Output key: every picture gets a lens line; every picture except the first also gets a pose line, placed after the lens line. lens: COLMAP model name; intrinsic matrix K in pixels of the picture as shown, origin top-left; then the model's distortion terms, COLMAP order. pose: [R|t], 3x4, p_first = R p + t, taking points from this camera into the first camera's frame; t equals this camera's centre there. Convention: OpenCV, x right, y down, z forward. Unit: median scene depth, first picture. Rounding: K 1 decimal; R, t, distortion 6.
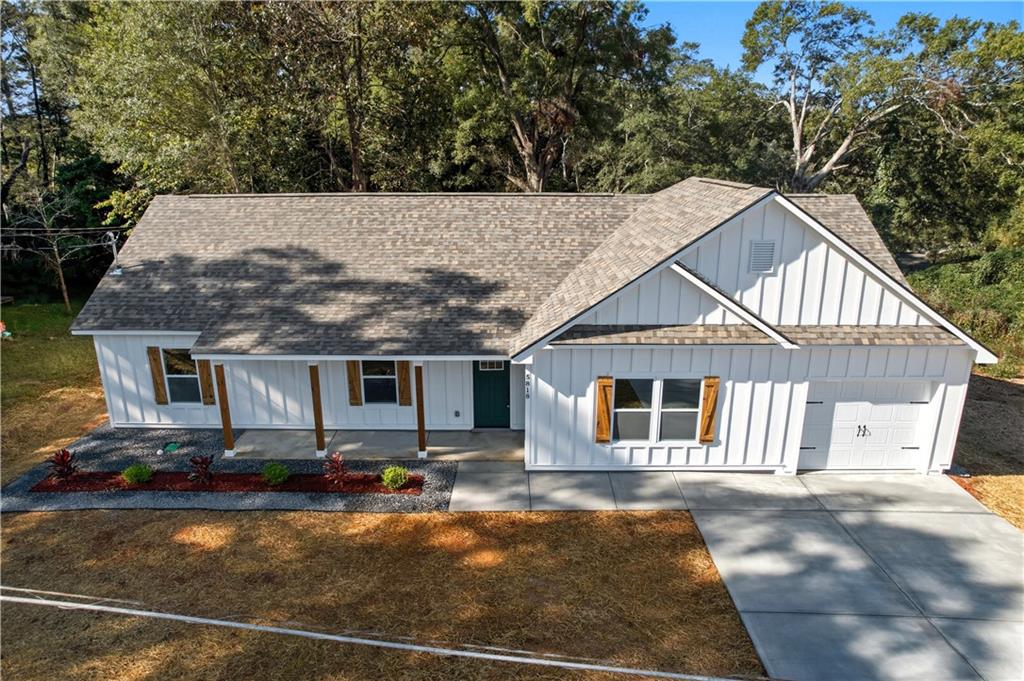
lens RADIAL K [[657.9, 0, 512.0], [0, 657.9, 340.5], [0, 0, 1]] dist [-0.066907, 0.068126]
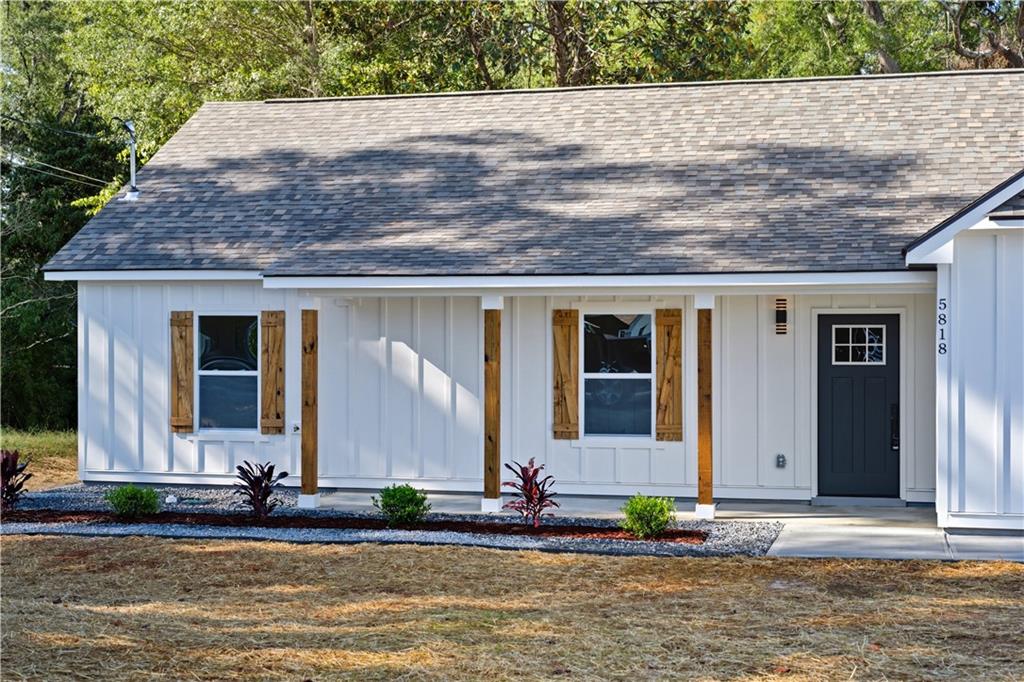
lens RADIAL K [[1516.4, 0, 530.8], [0, 1516.4, 340.6], [0, 0, 1]] dist [0.048404, 0.006946]
pose [[0.973872, 0.001628, -0.227091, -0.013452], [-0.065209, 0.959869, -0.272762, 0.356405], [0.217533, 0.280443, 0.934896, -0.058853]]
